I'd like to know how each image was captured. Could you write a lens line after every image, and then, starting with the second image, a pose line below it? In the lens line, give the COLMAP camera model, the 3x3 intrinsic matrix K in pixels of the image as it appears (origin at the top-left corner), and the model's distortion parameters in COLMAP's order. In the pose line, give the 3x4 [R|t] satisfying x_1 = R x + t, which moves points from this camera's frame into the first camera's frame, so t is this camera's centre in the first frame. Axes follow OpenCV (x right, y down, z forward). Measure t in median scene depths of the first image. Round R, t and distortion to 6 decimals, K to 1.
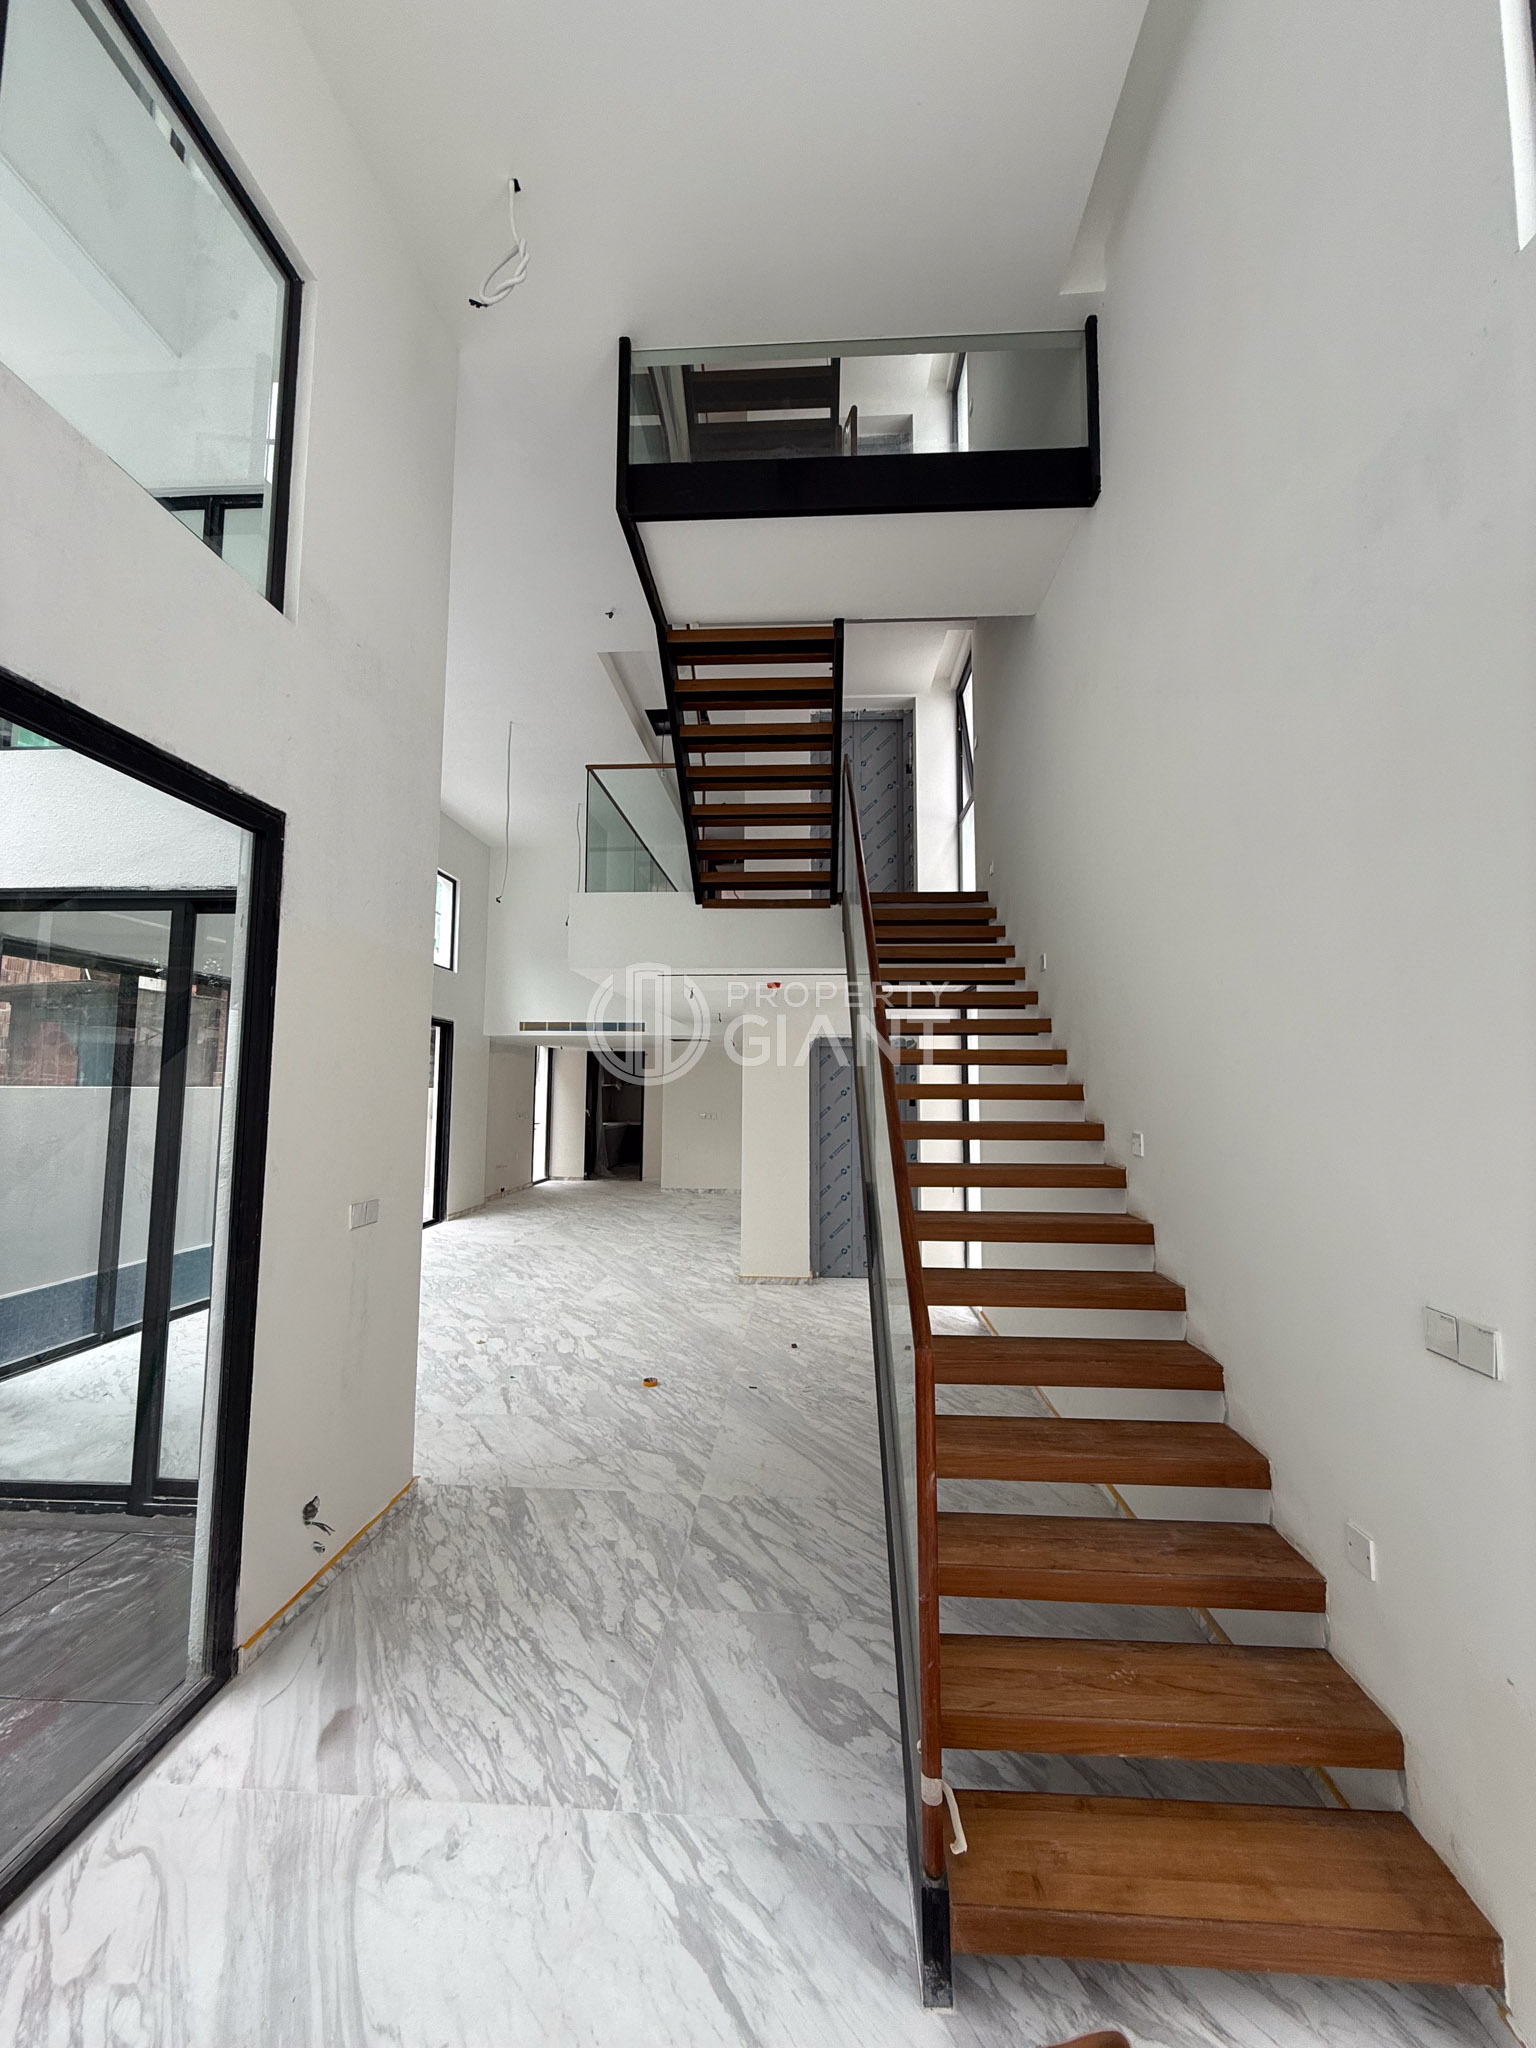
lens RADIAL K [[813.1, 0, 772.2], [0, 813.1, 1019.8], [0, 0, 1]] dist [0.004298, 0.000267]
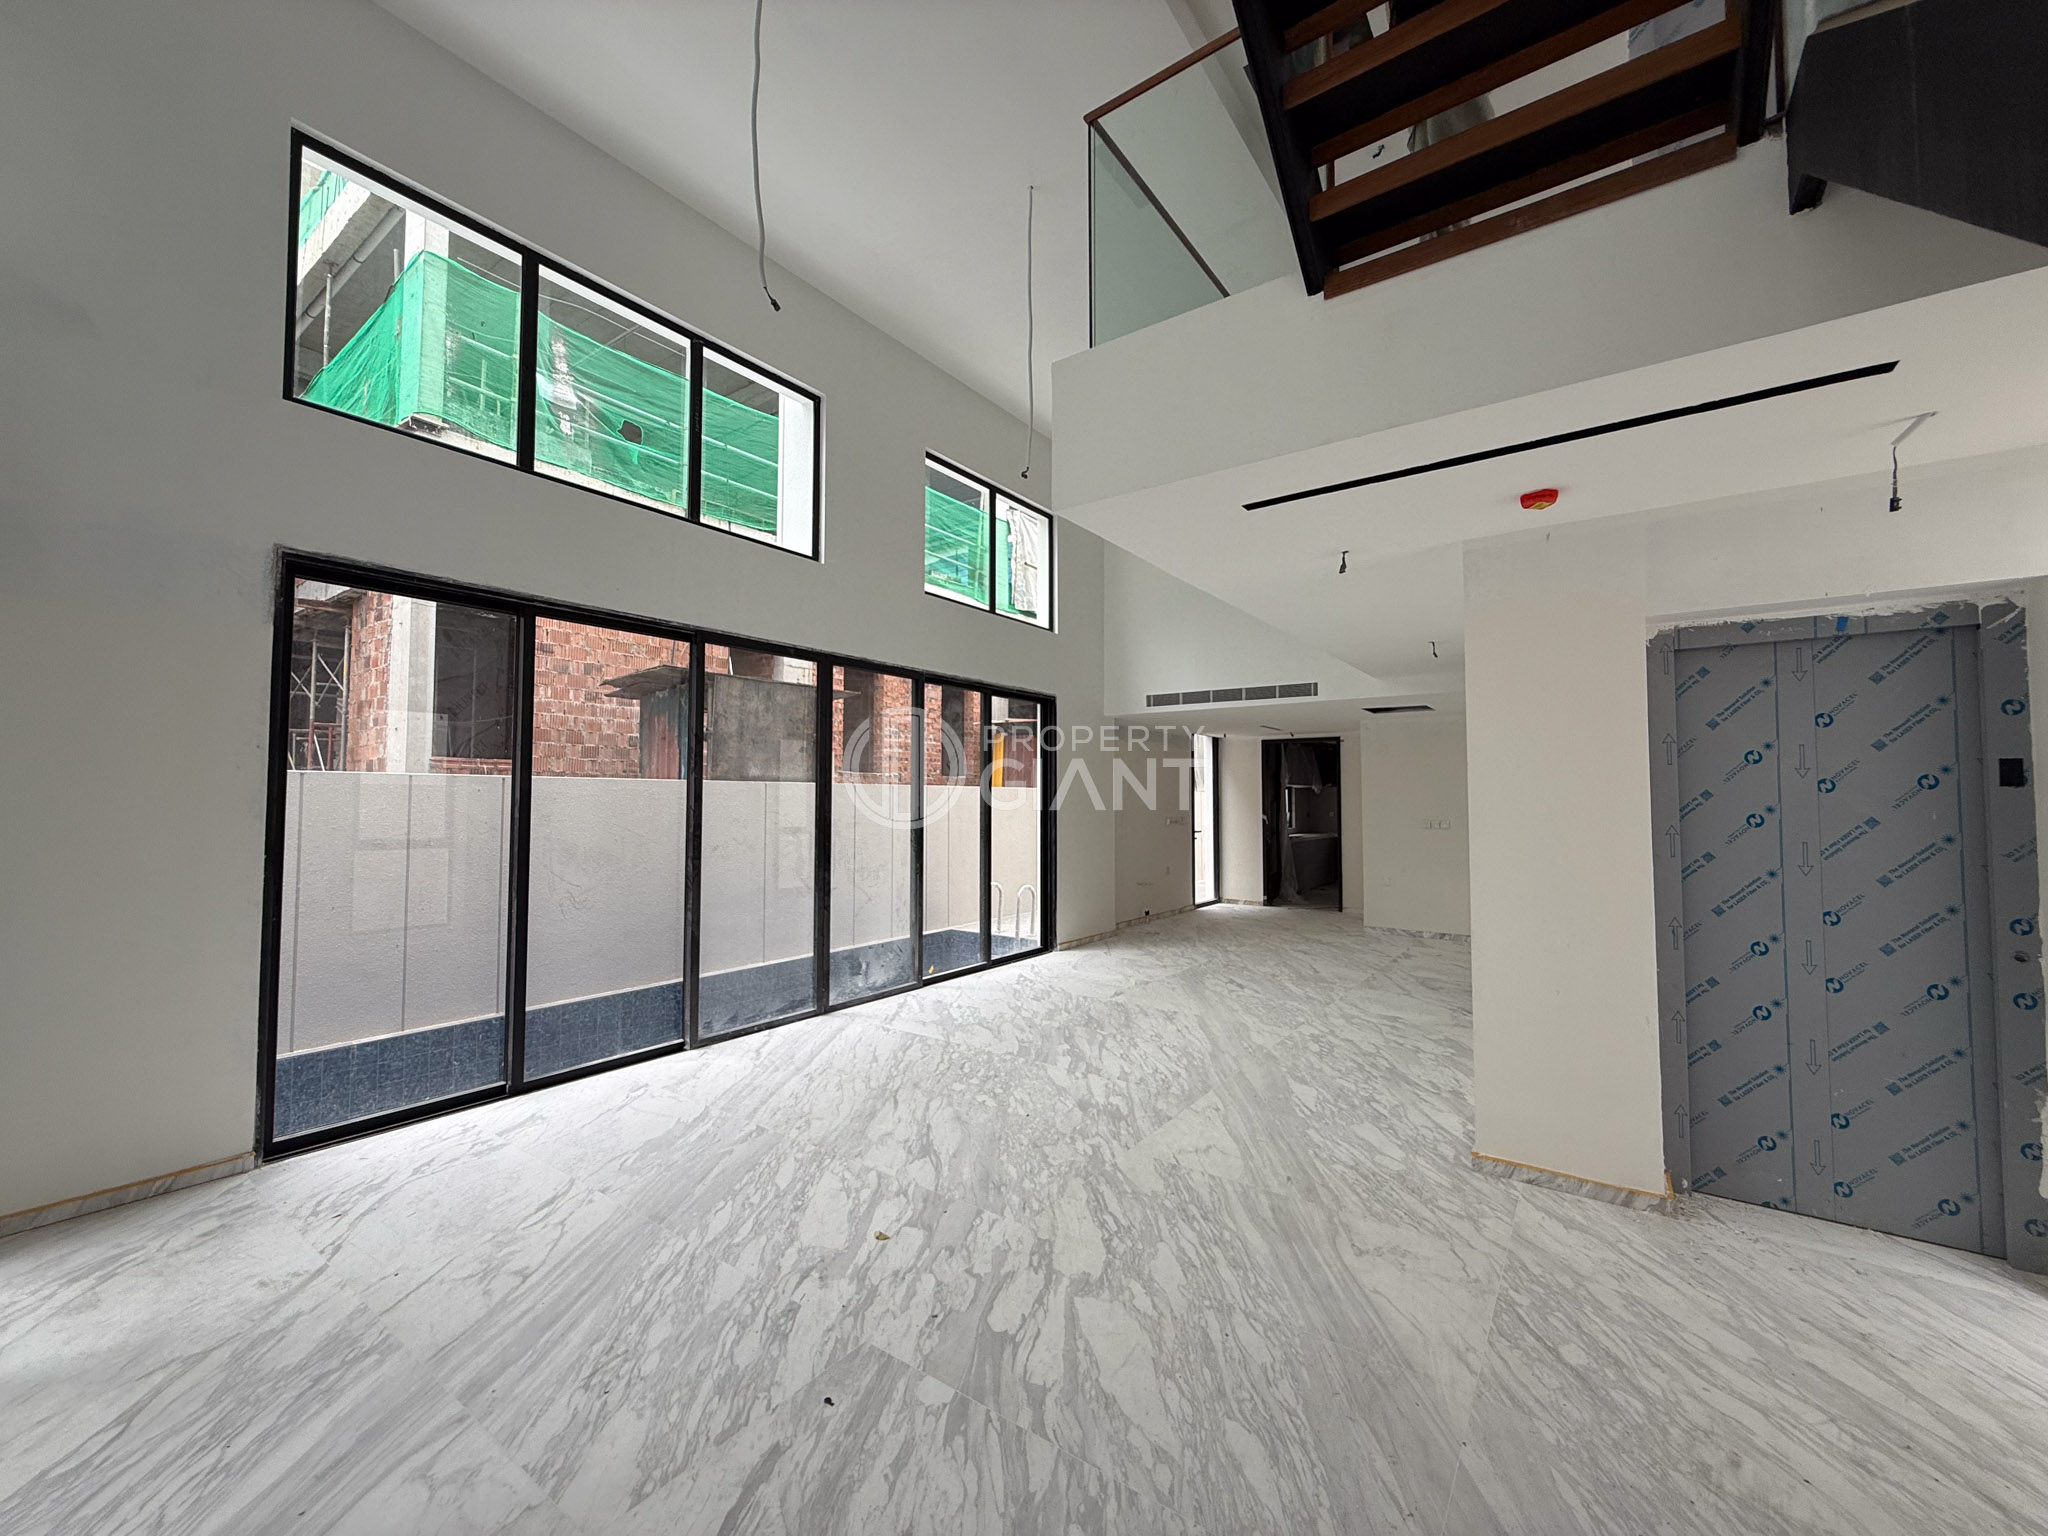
lens RADIAL K [[813.1, 0, 1024.1], [0, 813.1, 763.9], [0, 0, 1]] dist [0.004298, 0.000267]
pose [[0.839490, -0.028407, -0.542632, 0.003165], [0.048378, 0.998574, 0.022568, 0.068301], [0.541217, -0.045197, 0.839668, 0.468844]]
